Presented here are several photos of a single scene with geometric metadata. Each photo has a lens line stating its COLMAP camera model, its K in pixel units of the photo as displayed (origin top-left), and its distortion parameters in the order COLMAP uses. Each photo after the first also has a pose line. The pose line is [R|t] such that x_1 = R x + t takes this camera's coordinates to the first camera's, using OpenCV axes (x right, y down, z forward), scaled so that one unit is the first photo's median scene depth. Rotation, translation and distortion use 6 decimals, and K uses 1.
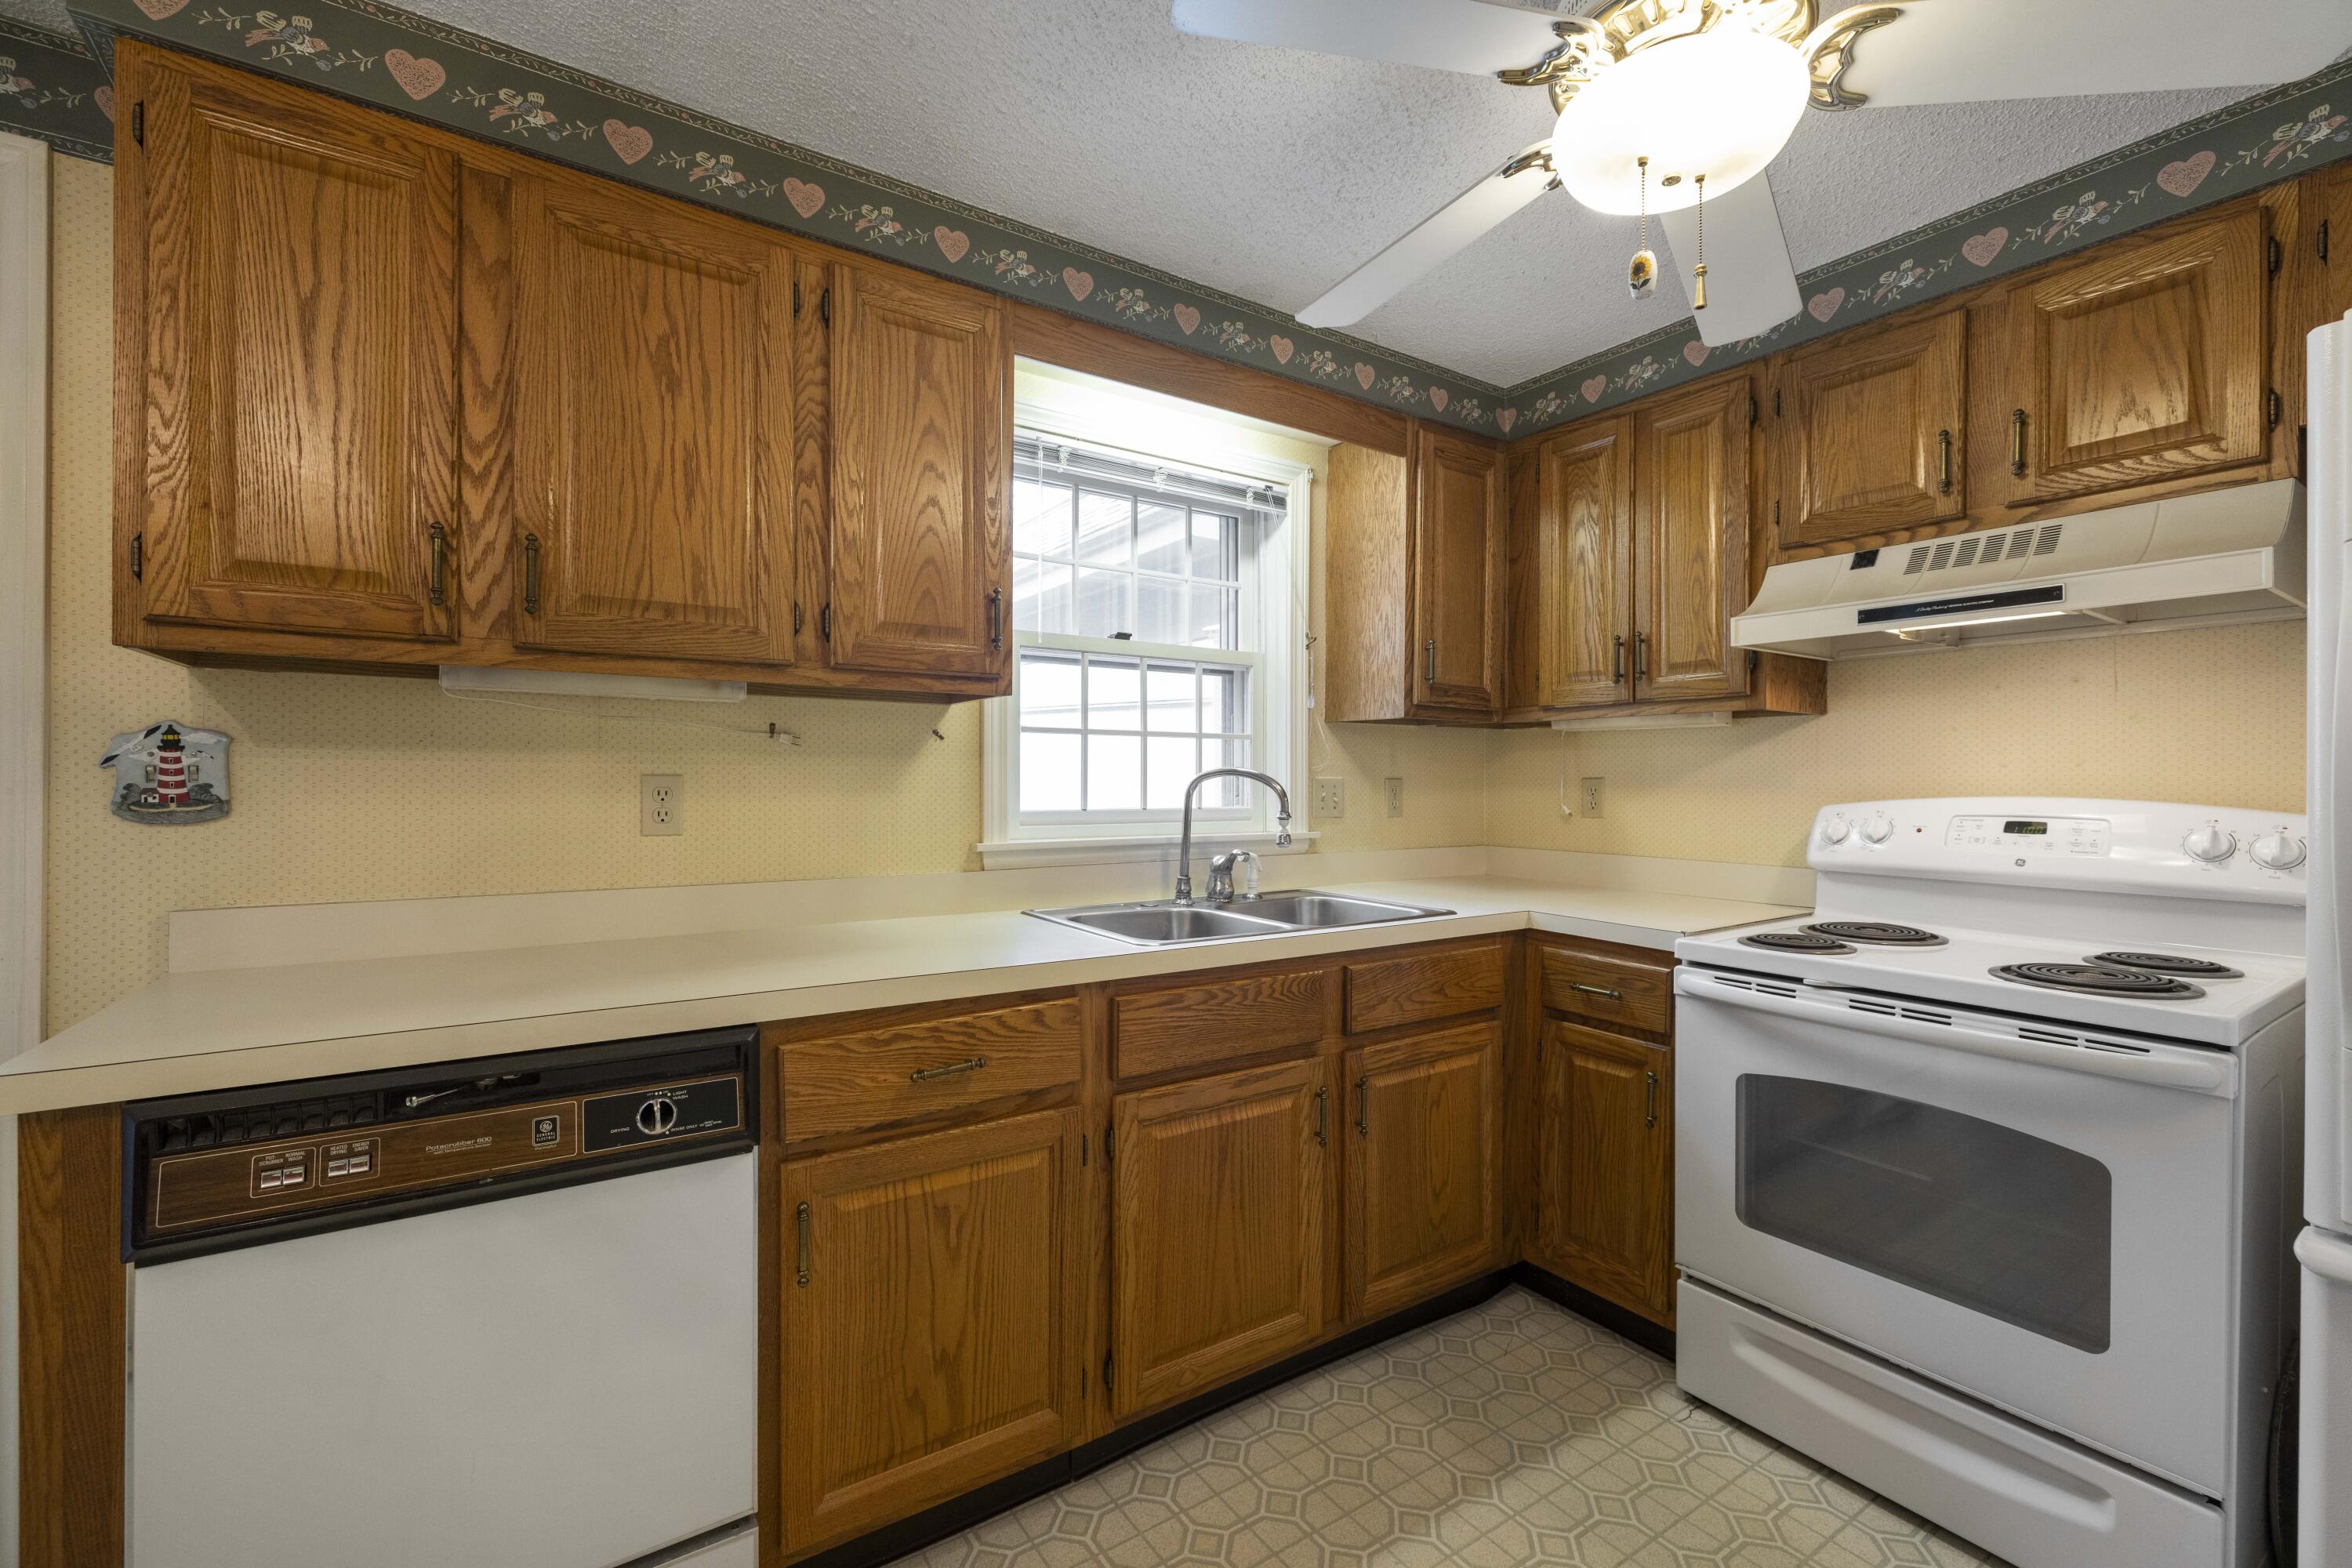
lens RADIAL K [[983.2, 0, 1172.0], [0, 983.2, 778.9], [0, 0, 1]] dist [-0.000292, -0.000777]
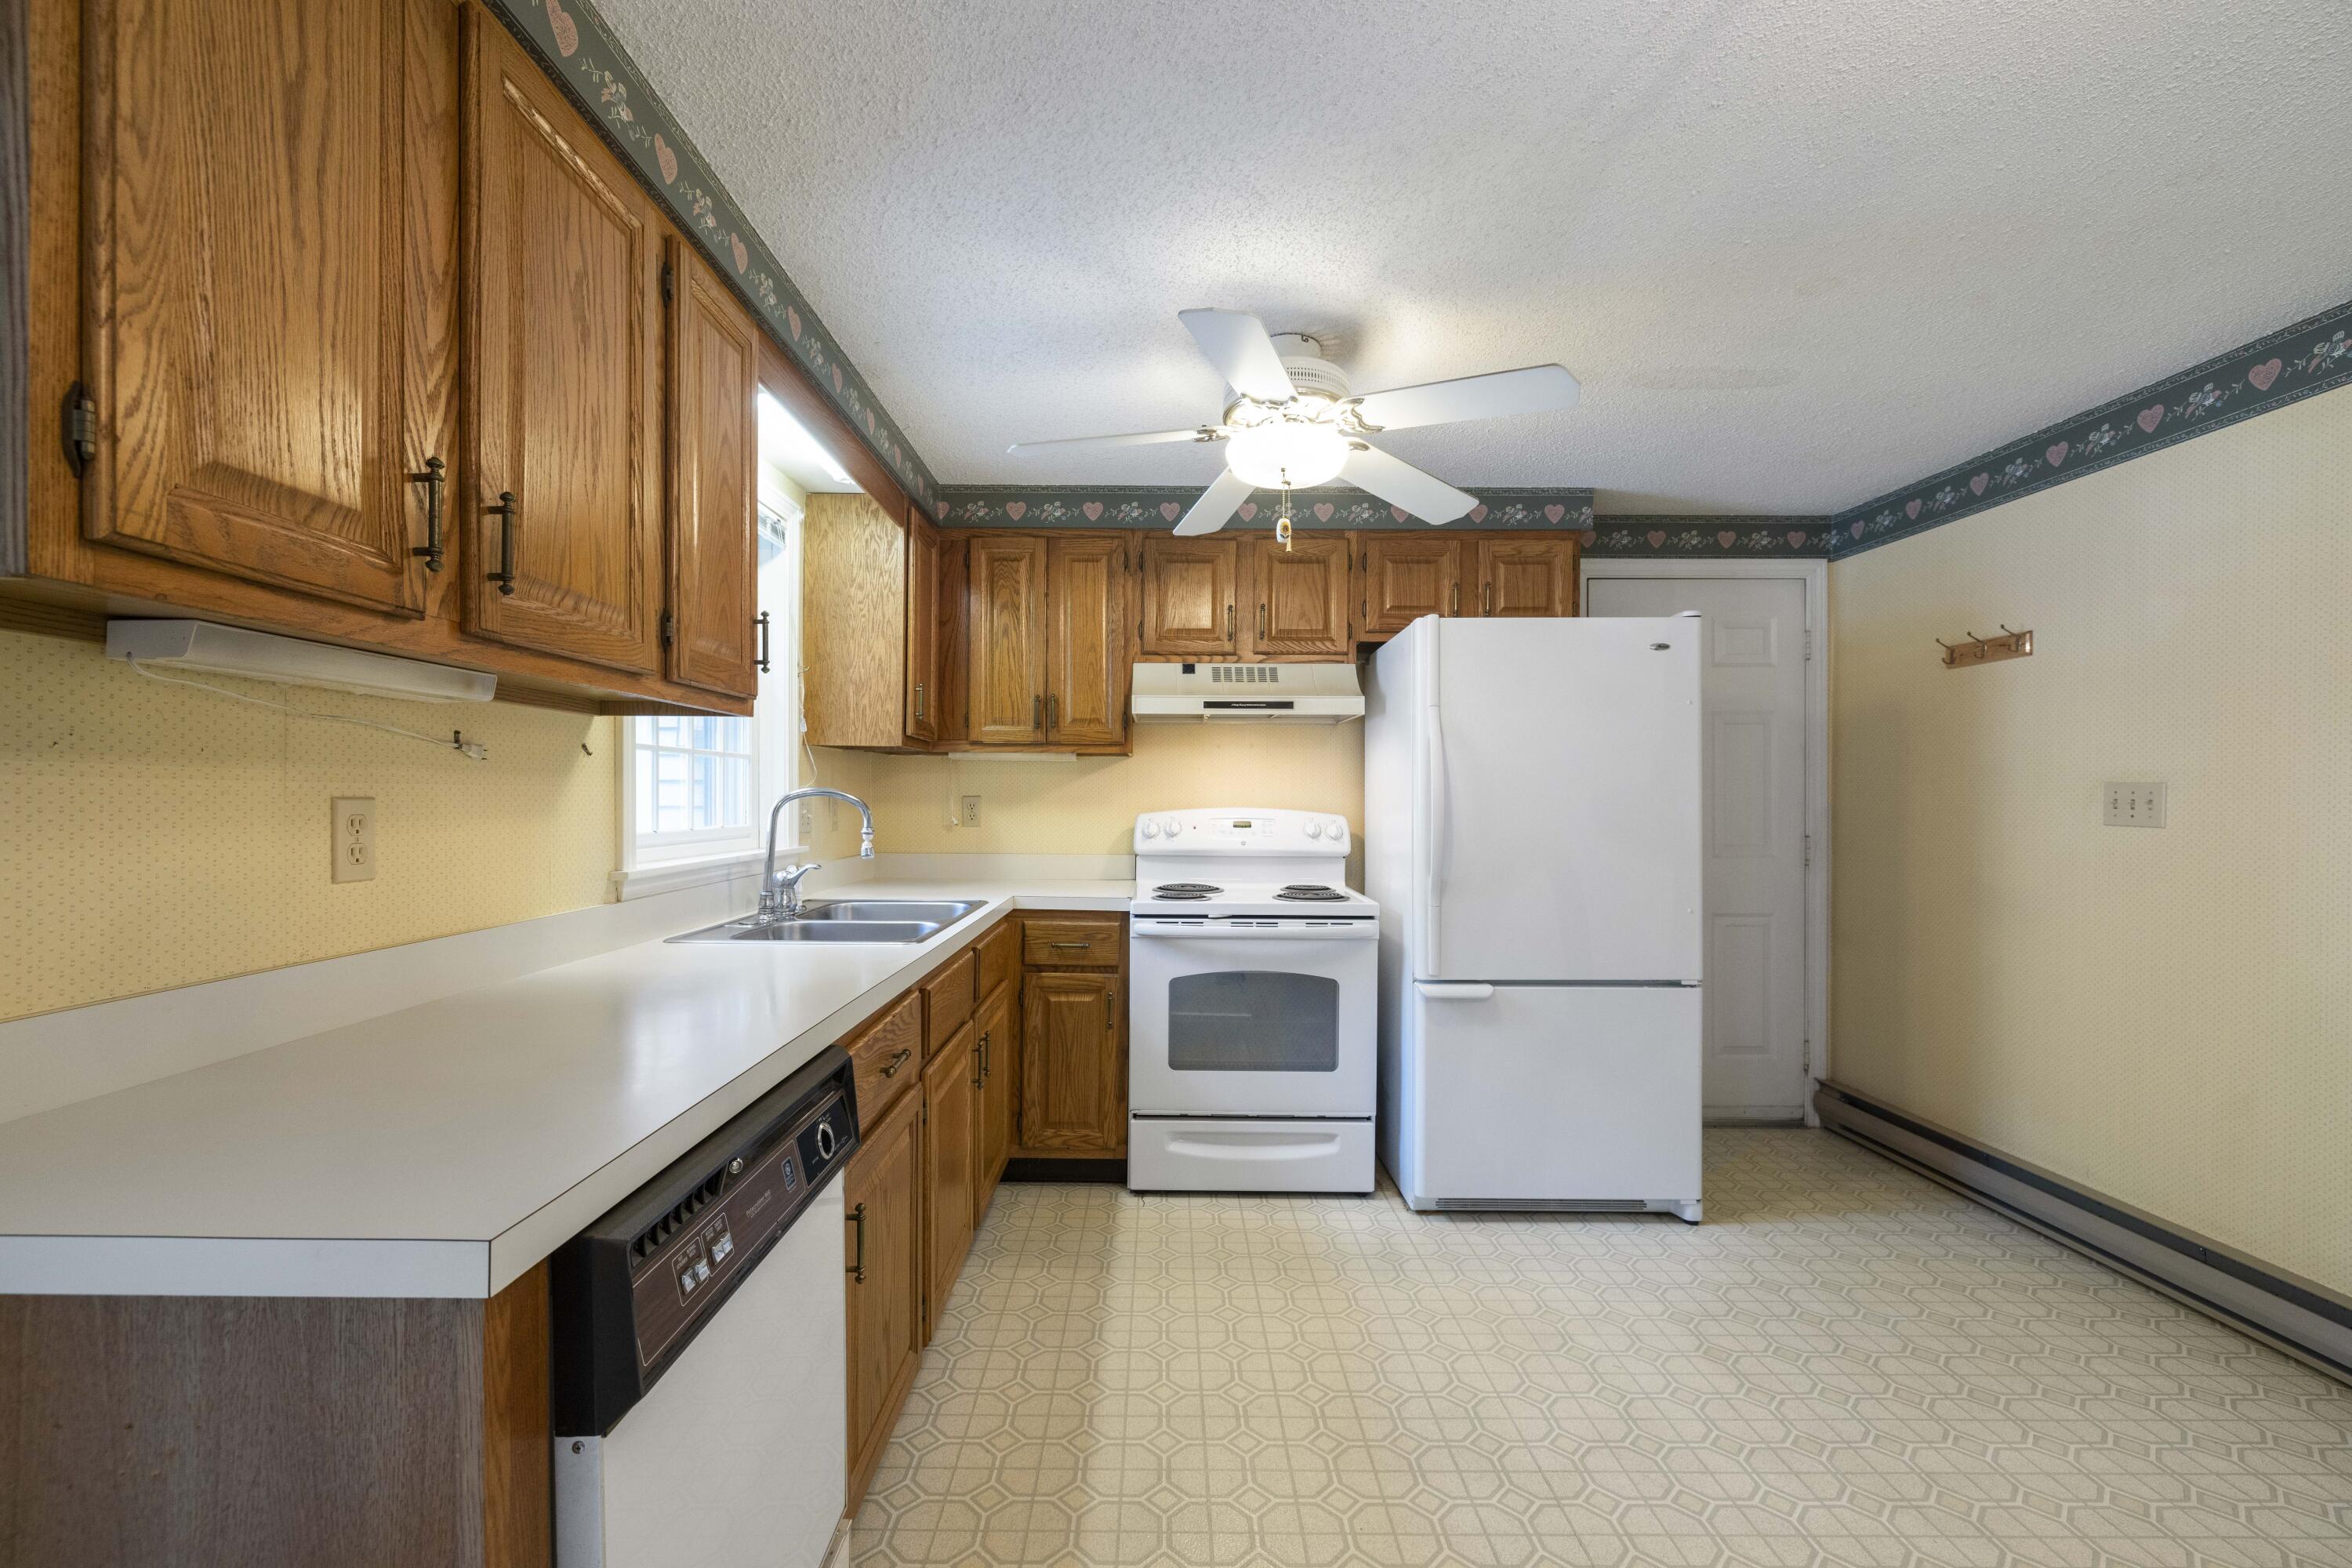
lens RADIAL K [[977.5, 0, 1168.7], [0, 977.5, 791.8], [0, 0, 1]] dist [-0.000433, -0.000552]
pose [[0.552496, 0.003018, 0.833510, -0.990308], [-0.004262, 0.999991, -0.000796, -0.013077], [-0.833505, -0.003113, 0.552503, 0.131088]]
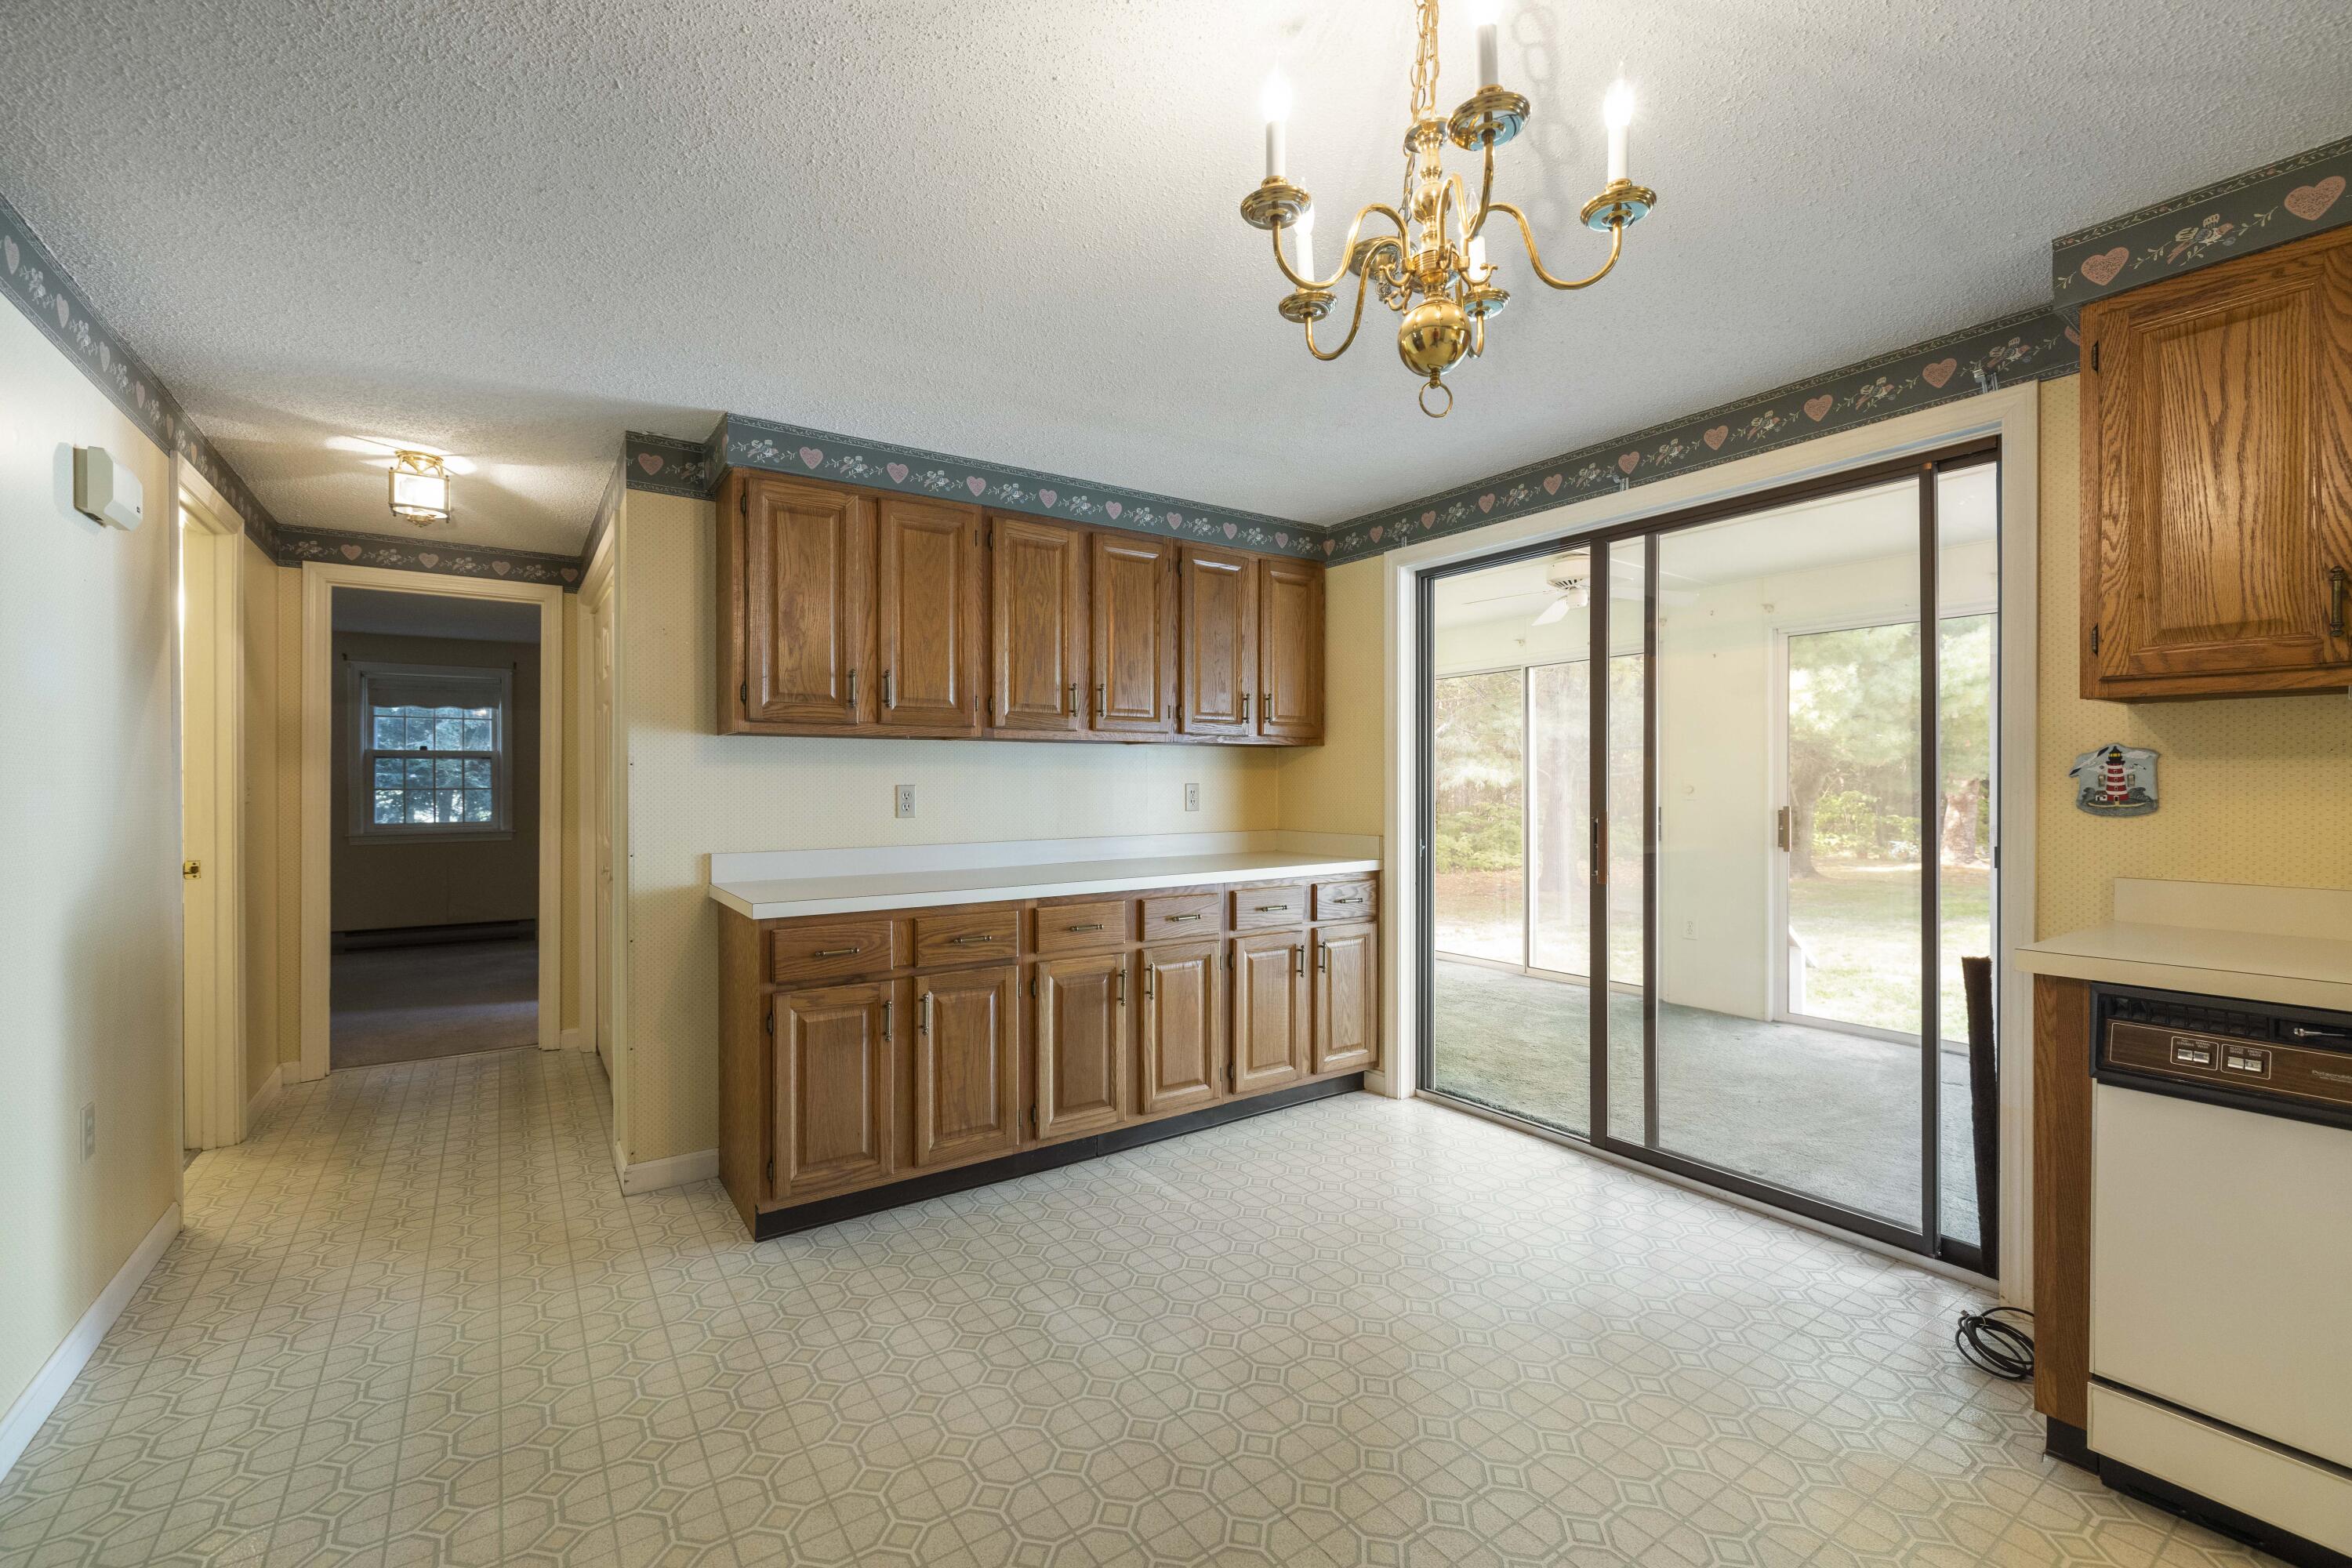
lens RADIAL K [[977.5, 0, 1168.7], [0, 977.5, 791.8], [0, 0, 1]] dist [-0.000433, -0.000552]
pose [[0.012168, 0.005844, -0.999909, 0.385204], [0.006144, 0.999964, 0.005919, -0.006103], [0.999907, -0.006215, 0.012132, -0.395302]]
